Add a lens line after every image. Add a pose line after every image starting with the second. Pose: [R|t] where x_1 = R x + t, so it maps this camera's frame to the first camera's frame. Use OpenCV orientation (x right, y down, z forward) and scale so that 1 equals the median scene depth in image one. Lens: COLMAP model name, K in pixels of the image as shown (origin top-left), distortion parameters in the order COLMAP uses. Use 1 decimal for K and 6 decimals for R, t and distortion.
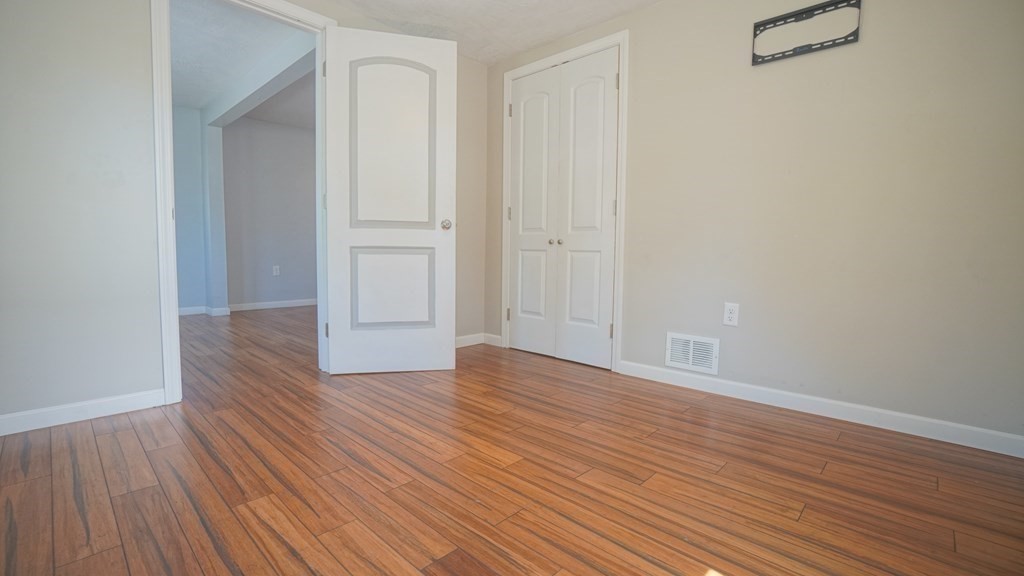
lens RADIAL K [[457.6, 0, 504.5], [0, 457.6, 286.2], [0, 0, 1]] dist [-0.064058, 0.024812]
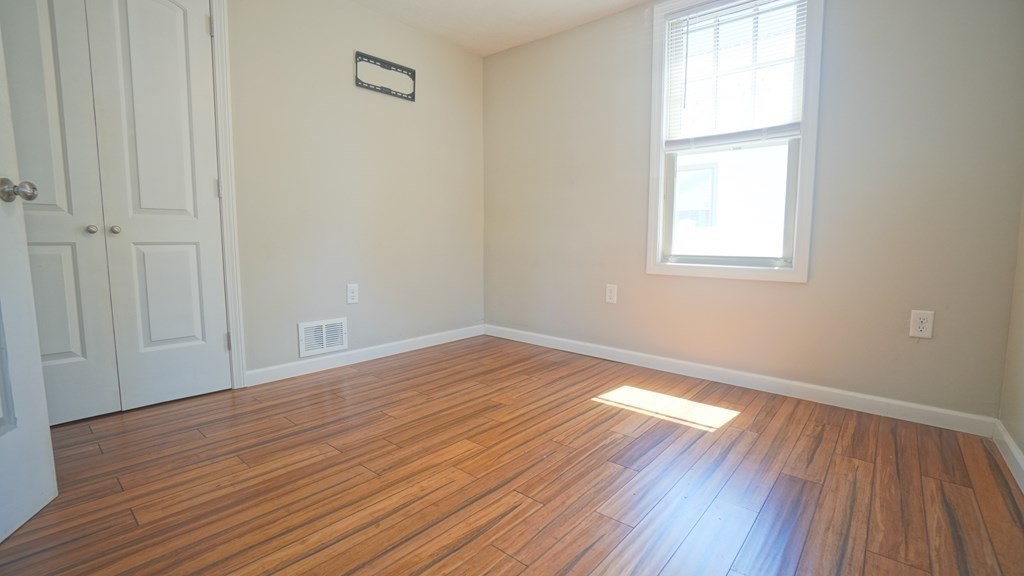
lens RADIAL K [[457.6, 0, 504.5], [0, 457.6, 286.2], [0, 0, 1]] dist [-0.064058, 0.024812]
pose [[-0.046733, -0.114014, 0.992379, -0.829953], [0.078045, 0.990011, 0.117417, -0.078641], [-0.995854, 0.082938, -0.037368, 0.783627]]
